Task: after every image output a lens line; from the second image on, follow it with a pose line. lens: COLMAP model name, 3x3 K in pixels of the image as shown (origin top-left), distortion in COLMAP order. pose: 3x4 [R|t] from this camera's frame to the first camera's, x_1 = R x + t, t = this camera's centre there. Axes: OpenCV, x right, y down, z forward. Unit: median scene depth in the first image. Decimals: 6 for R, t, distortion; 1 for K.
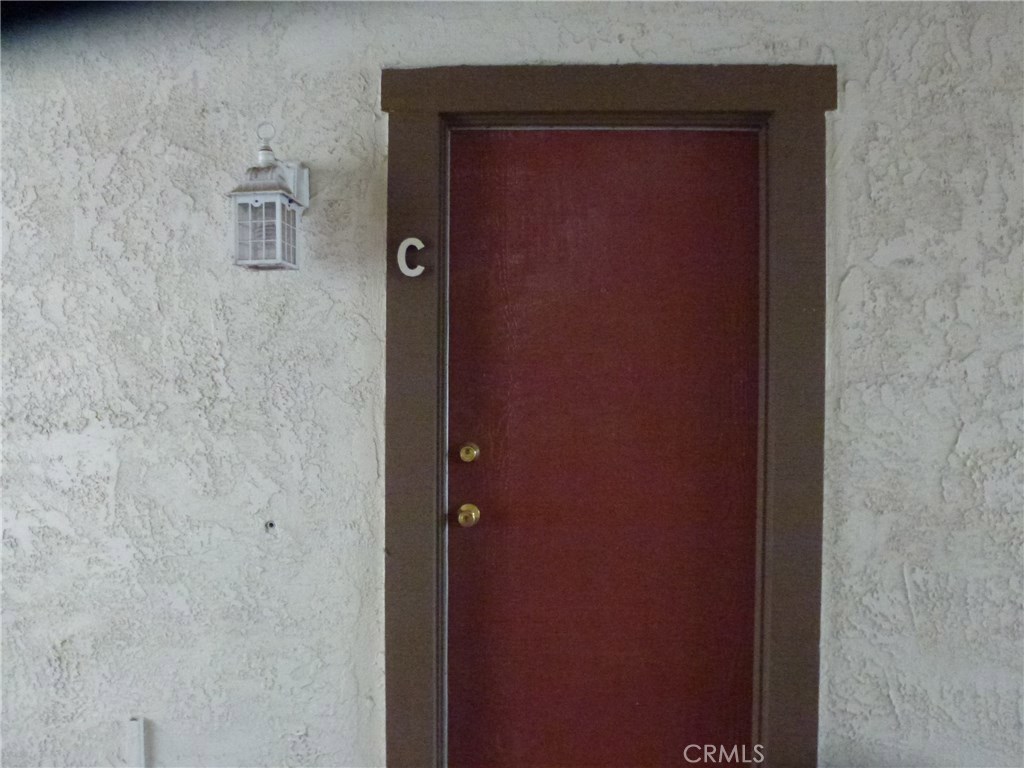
lens RADIAL K [[738.3, 0, 510.9], [0, 738.3, 386.6], [0, 0, 1]] dist [-0.054547, 0.016264]
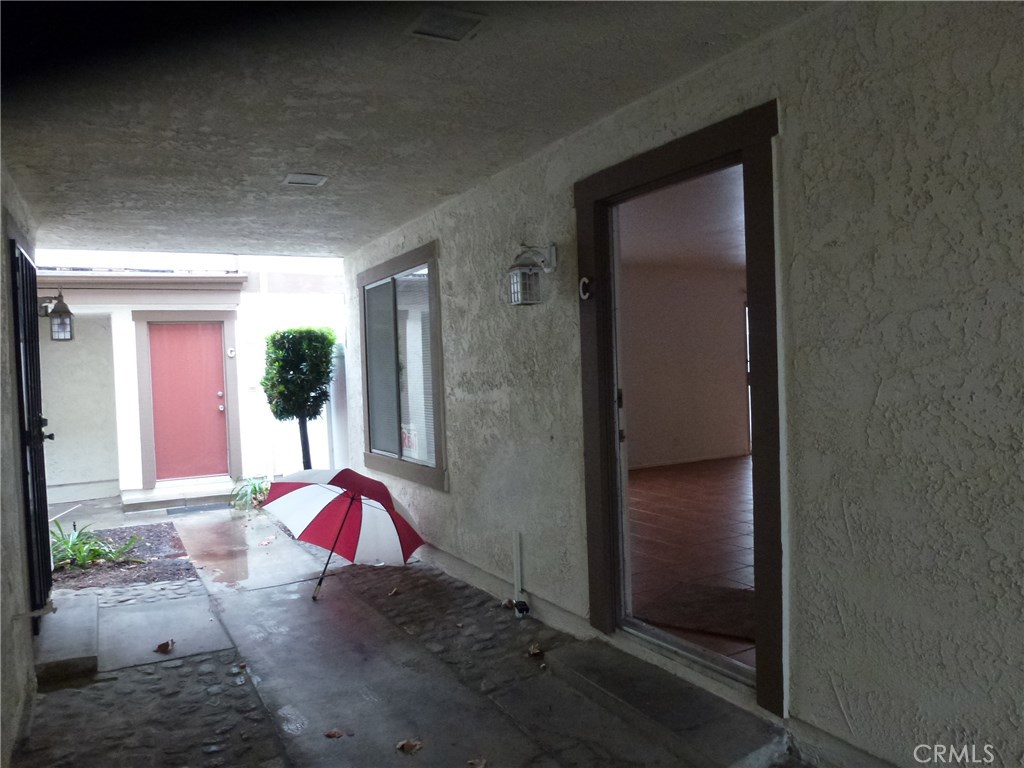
lens RADIAL K [[738.3, 0, 512.8], [0, 738.3, 382.9], [0, 0, 1]] dist [-0.054547, 0.016264]
pose [[0.524578, -0.008273, -0.851322, 1.282684], [0.029138, 0.999541, 0.008241, 0.030937], [0.850864, -0.029128, 0.524578, -0.079185]]
